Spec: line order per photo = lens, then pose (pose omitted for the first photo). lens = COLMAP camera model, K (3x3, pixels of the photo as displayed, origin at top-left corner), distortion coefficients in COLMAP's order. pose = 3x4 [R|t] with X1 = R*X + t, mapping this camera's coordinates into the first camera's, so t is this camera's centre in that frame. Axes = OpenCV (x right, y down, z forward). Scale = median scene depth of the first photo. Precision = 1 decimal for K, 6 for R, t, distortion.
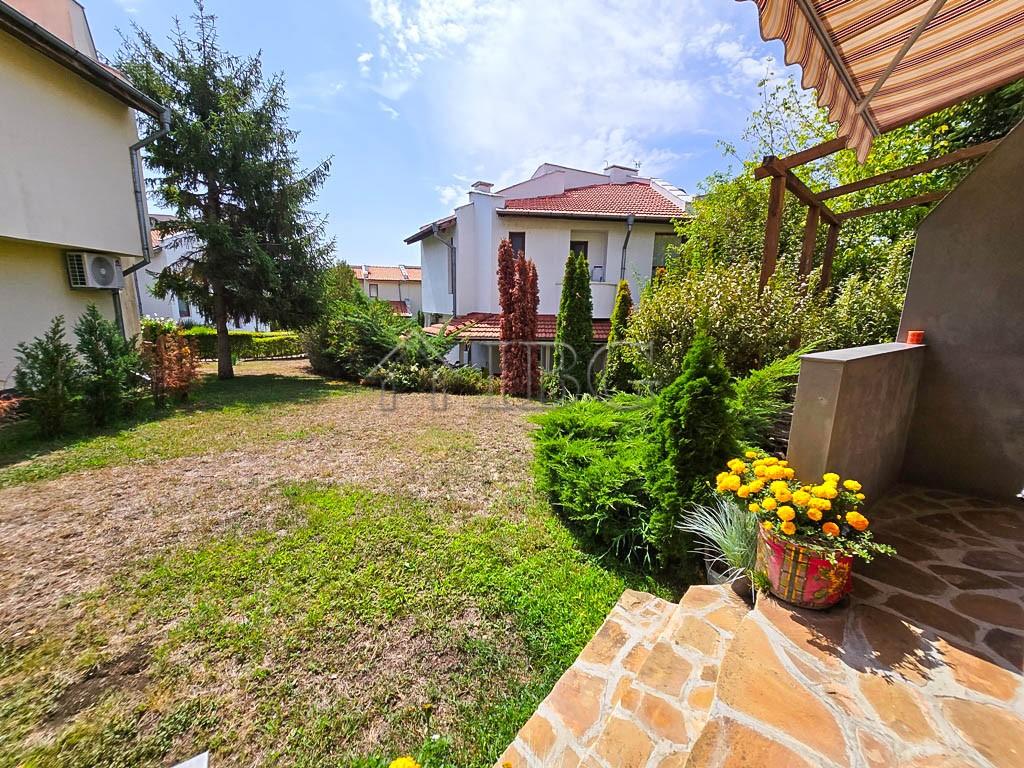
lens RADIAL K [[417.6, 0, 512.6], [0, 417.6, 386.3], [0, 0, 1]] dist [-0.009233, 0.001346]
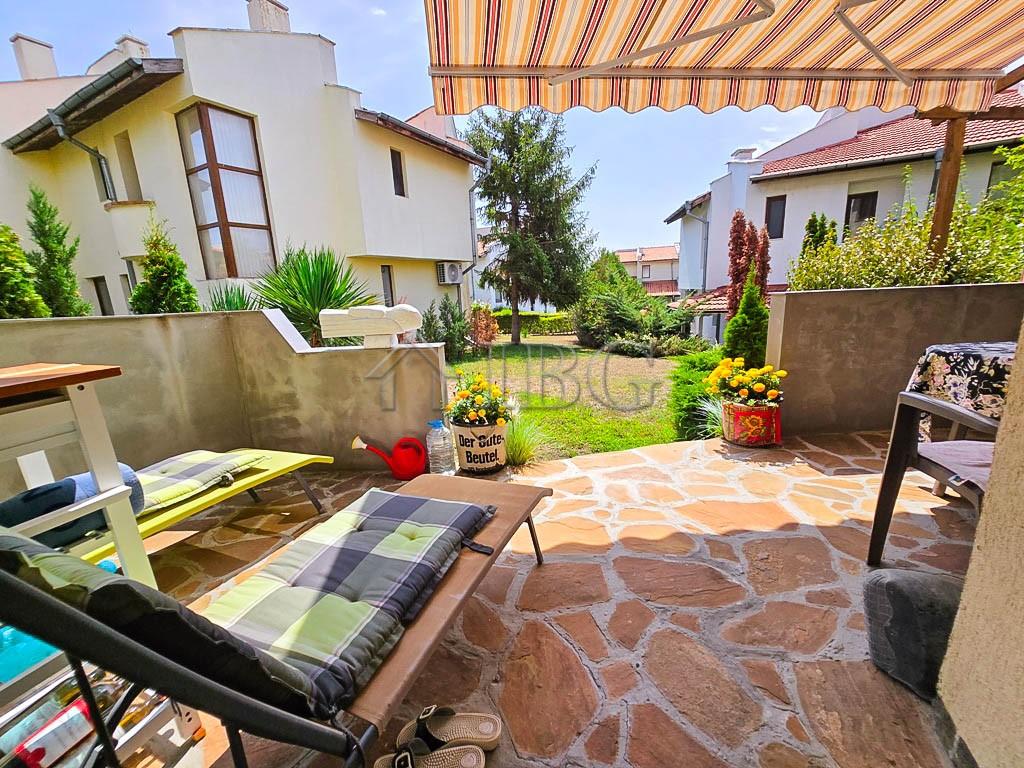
lens RADIAL K [[417.6, 0, 512.6], [0, 417.6, 385.1], [0, 0, 1]] dist [-0.009233, 0.001346]
pose [[0.803024, 0.077817, -0.590845, 0.146625], [-0.053906, 0.996859, 0.058027, 0.038463], [0.593504, -0.014747, 0.804696, -0.135100]]
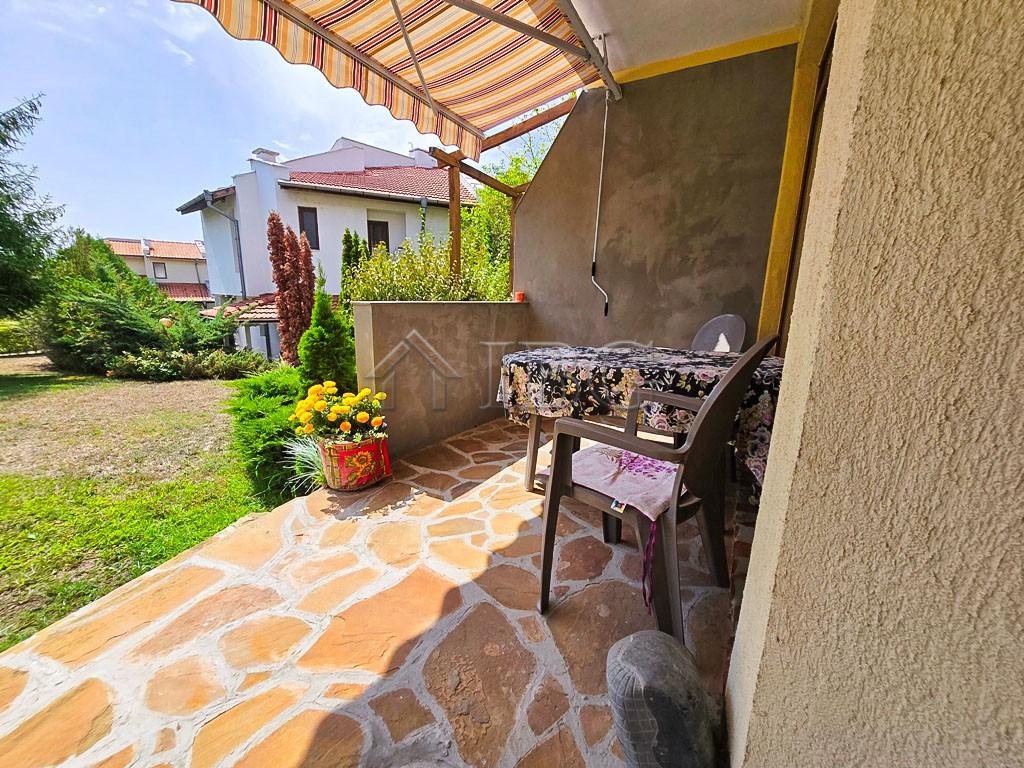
lens RADIAL K [[417.6, 0, 510.4], [0, 417.6, 384.9], [0, 0, 1]] dist [-0.009233, 0.001346]
pose [[0.939073, -0.071274, 0.336247, 0.119548], [0.061091, 0.997299, 0.040781, 0.027164], [-0.338245, -0.017755, 0.940891, -0.064343]]
